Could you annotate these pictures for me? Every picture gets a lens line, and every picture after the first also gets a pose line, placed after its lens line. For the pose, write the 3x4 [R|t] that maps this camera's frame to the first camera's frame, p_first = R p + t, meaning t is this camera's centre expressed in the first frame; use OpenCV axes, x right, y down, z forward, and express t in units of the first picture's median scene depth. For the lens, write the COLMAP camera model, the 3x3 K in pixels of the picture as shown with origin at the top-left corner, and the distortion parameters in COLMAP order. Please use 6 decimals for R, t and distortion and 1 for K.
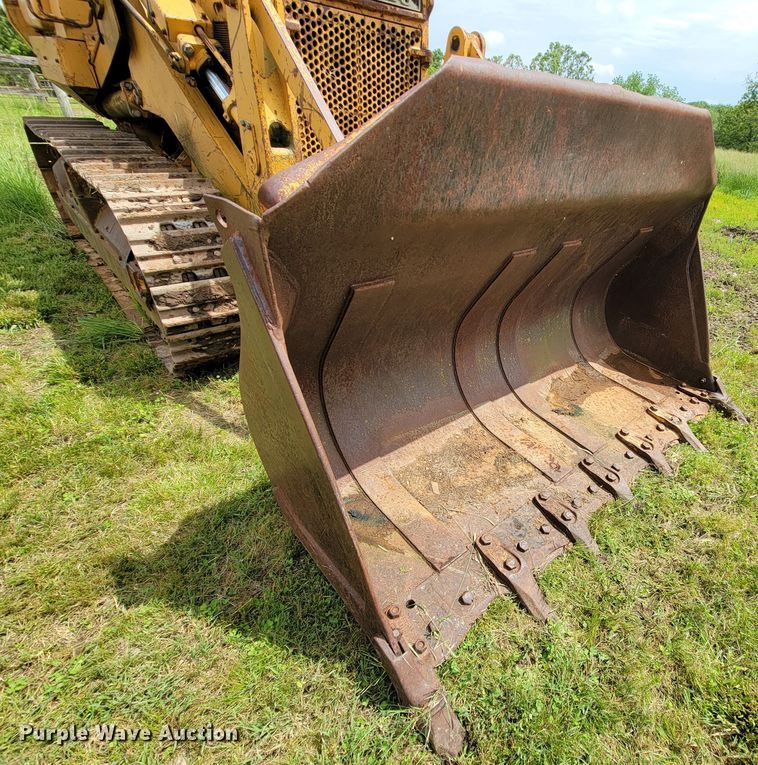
lens RADIAL K [[429.8, 0, 498.6], [0, 429.8, 400.2], [0, 0, 1]] dist [-0.000724, 0.000940]
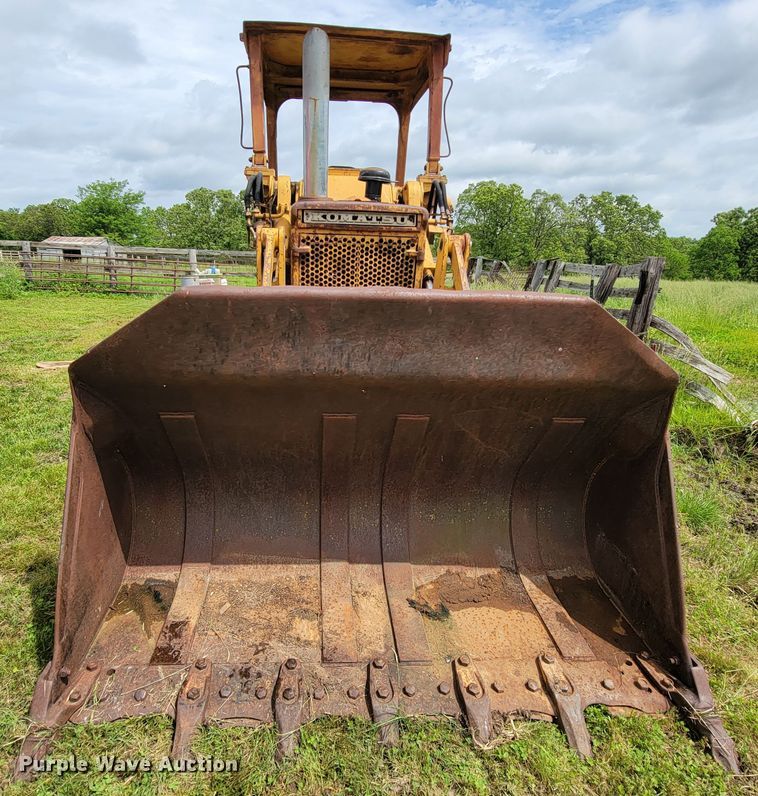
lens RADIAL K [[512.6, 0, 348.6], [0, 512.6, 401.3], [0, 0, 1]] dist [0.000019, -0.002933]
pose [[0.733042, 0.121621, -0.669221, 0.742151], [-0.346992, 0.913094, -0.214142, -0.085390], [0.585018, 0.389189, 0.711538, 0.060144]]
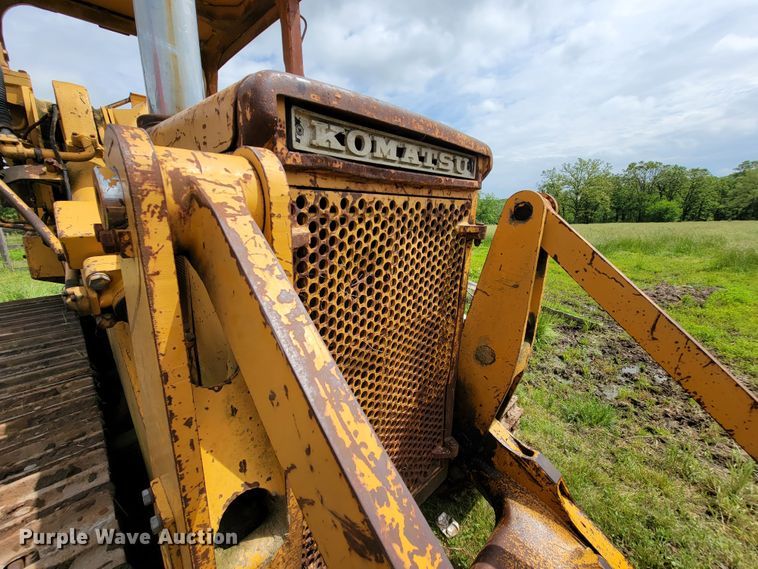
lens RADIAL K [[306.8, 0, 378.1], [0, 306.8, 287.2], [0, 0, 1]] dist [-0.004513, -0.000284]
pose [[0.995276, -0.089232, -0.038265, -0.342923], [0.069825, 0.931688, -0.356486, -0.625496], [0.067461, 0.352129, 0.933517, 0.644360]]
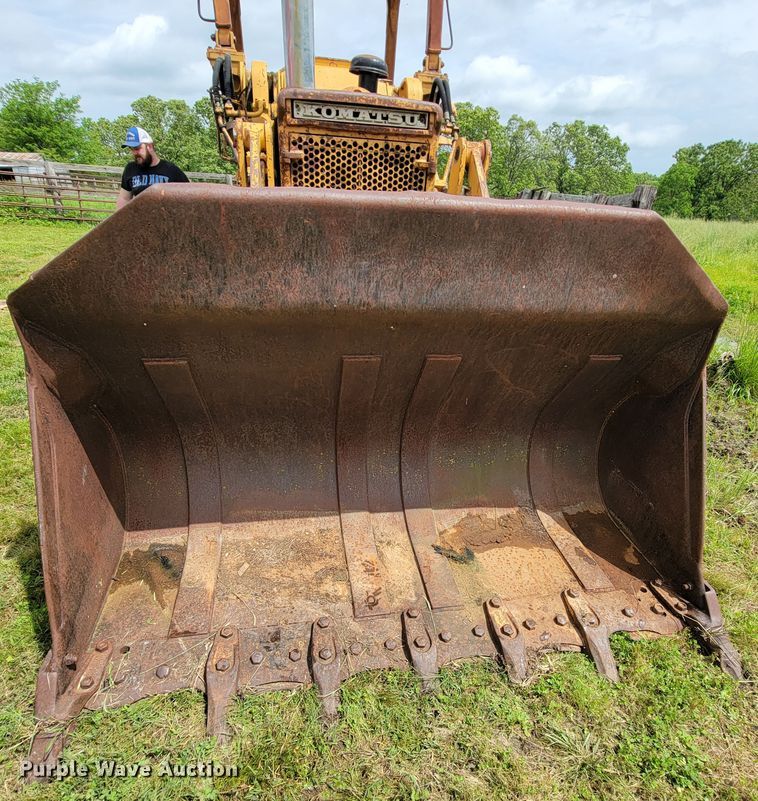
lens RADIAL K [[483.1, 0, 396.7], [0, 483.1, 452.1], [0, 0, 1]] dist [-0.003767, -0.000211]
pose [[0.820461, 0.233564, -0.521816, 0.571628], [-0.299881, 0.952916, -0.044985, -0.096281], [0.486739, 0.193390, 0.851871, 0.137068]]
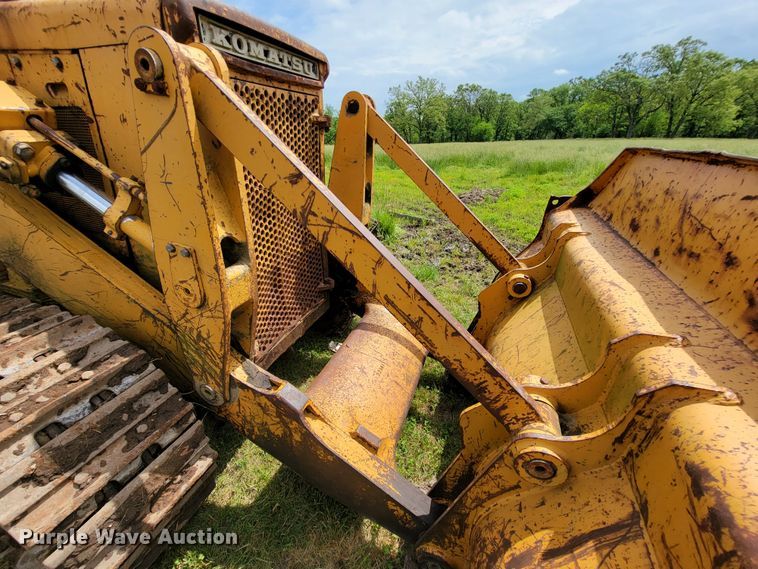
lens RADIAL K [[306.8, 0, 378.1], [0, 306.8, 287.2], [0, 0, 1]] dist [-0.004513, -0.000284]
pose [[0.909048, -0.263918, 0.322456, -0.420930], [0.298865, 0.952200, -0.063201, -0.411777], [-0.290363, 0.153824, 0.944472, 0.420767]]
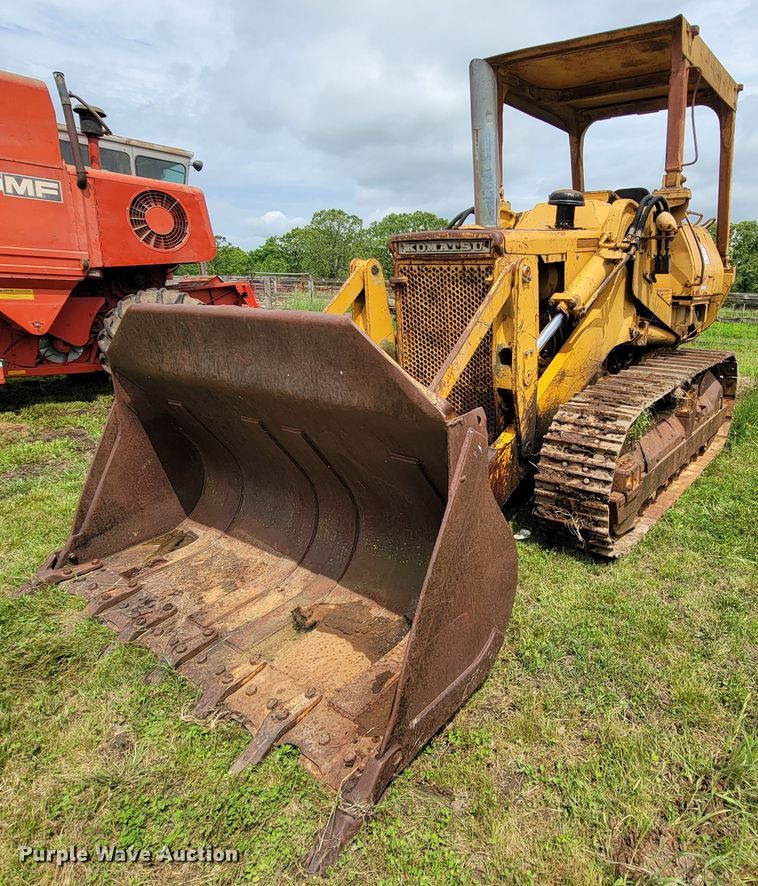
lens RADIAL K [[573.2, 0, 479.3], [0, 573.2, 442.5], [0, 0, 1]] dist [-0.005532, 0.000271]
pose [[0.164522, 0.175840, -0.970573, 1.417090], [-0.552742, 0.831405, 0.056932, -0.592879], [0.816951, 0.527110, 0.233979, 0.937886]]
